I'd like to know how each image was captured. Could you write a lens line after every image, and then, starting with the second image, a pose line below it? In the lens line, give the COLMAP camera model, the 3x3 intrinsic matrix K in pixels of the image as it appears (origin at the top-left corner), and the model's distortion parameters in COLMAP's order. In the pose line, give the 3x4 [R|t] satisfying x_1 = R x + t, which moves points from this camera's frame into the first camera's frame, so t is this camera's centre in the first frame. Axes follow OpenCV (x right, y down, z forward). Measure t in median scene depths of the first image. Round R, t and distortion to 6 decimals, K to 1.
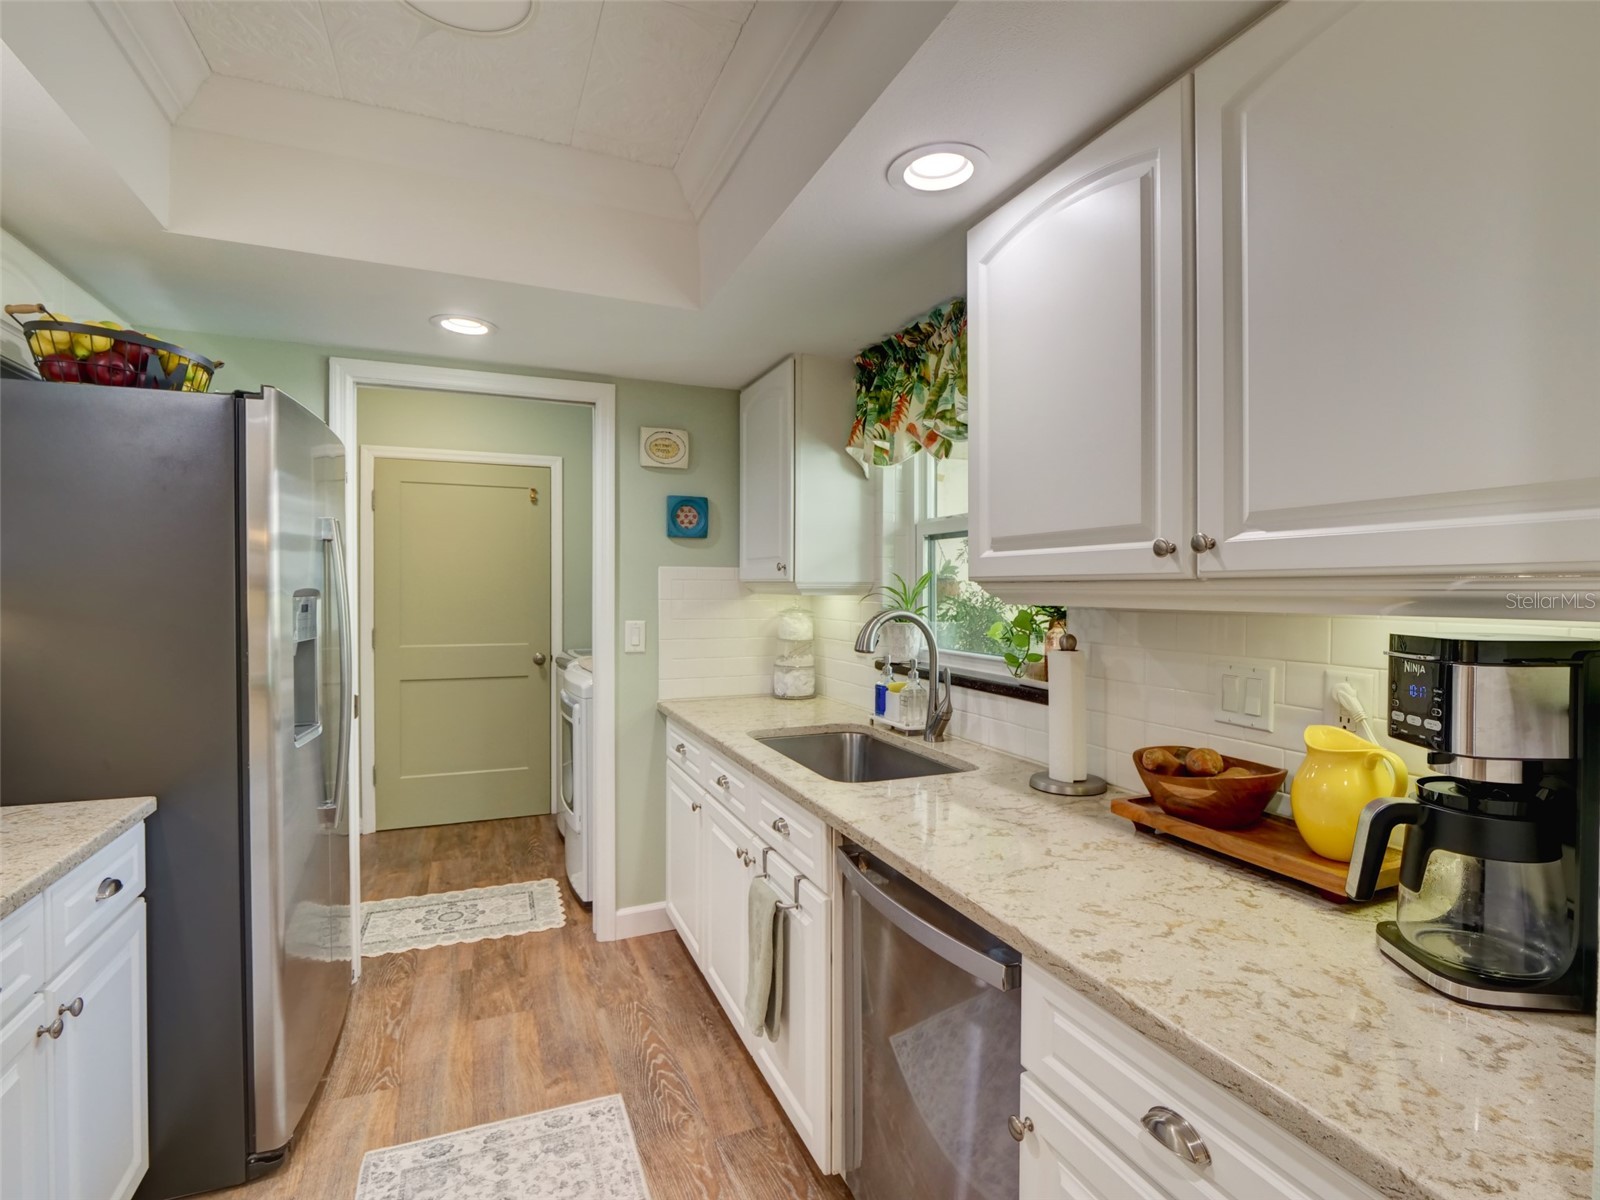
lens RADIAL K [[783.0, 0, 805.8], [0, 783.0, 595.4], [0, 0, 1]] dist [-0.011293, 0.000814]
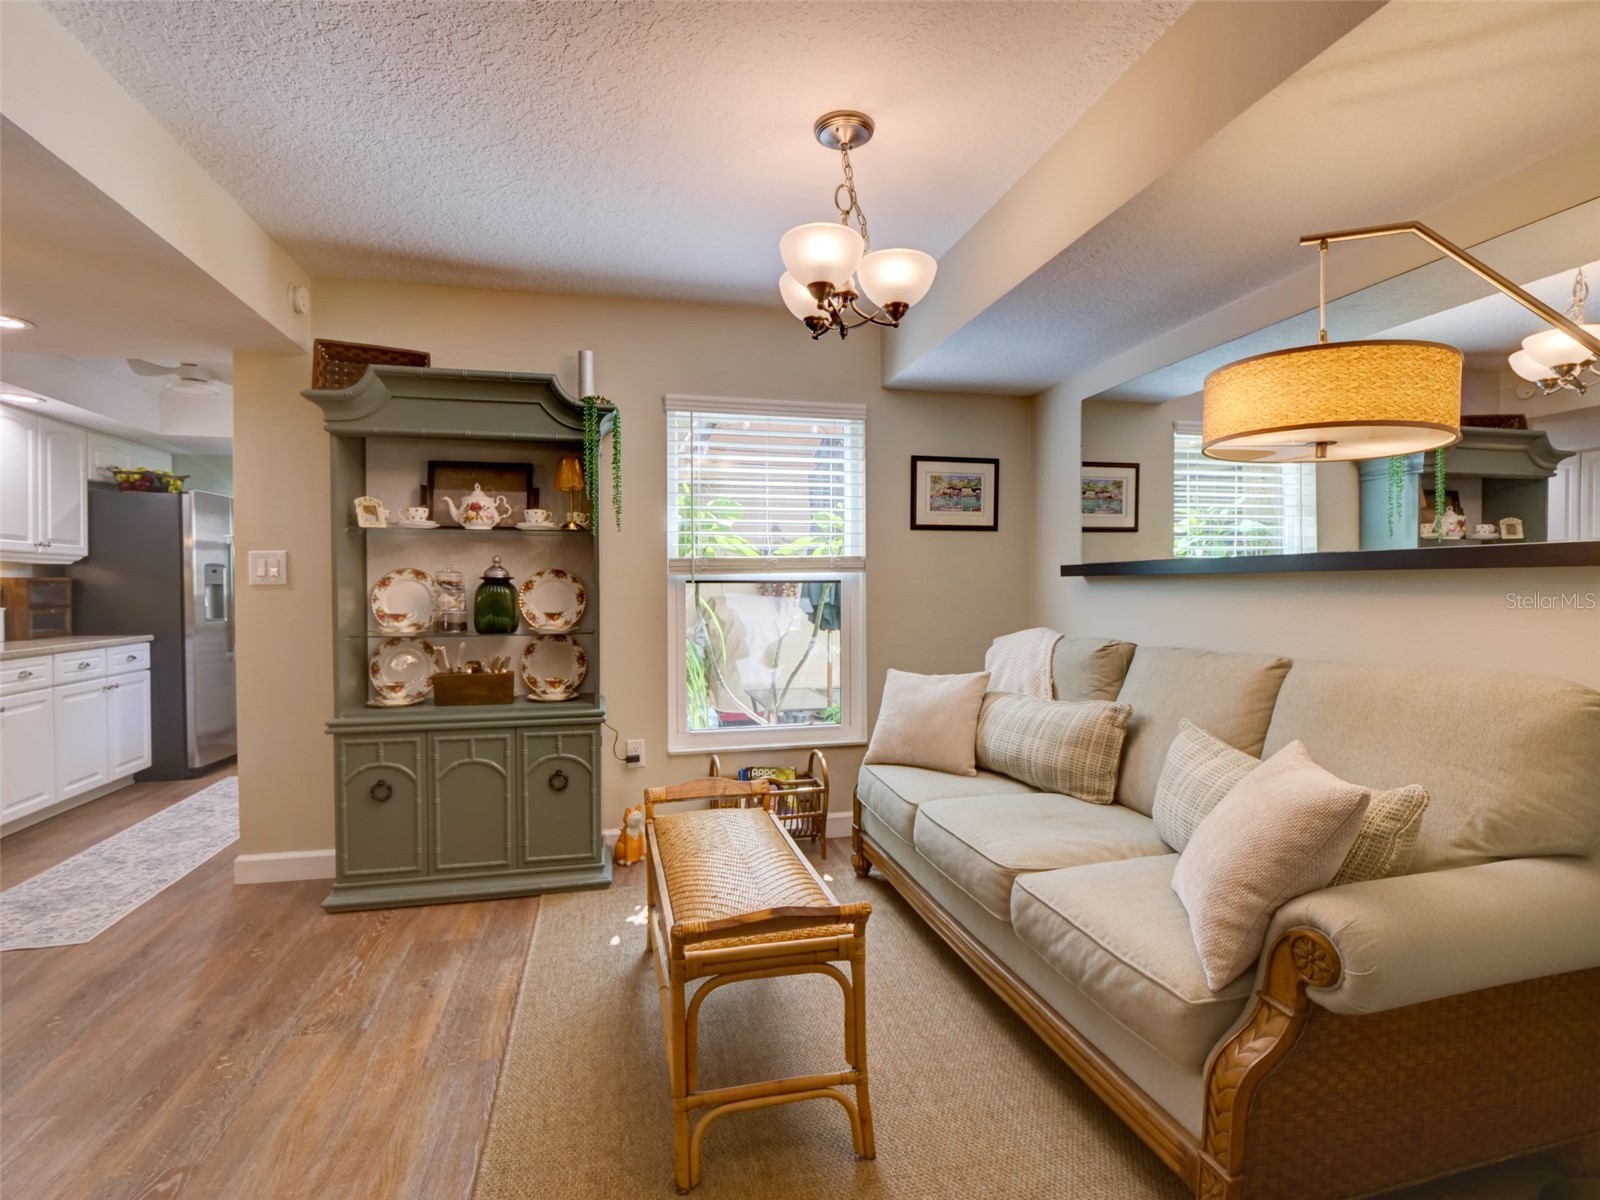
lens RADIAL K [[783.0, 0, 800.2], [0, 783.0, 590.5], [0, 0, 1]] dist [-0.011293, 0.000814]
pose [[0.987579, -0.007484, -0.156946, 1.859541], [0.006369, 0.999951, -0.007606, 0.124048], [0.156995, 0.006512, 0.987578, -1.372248]]
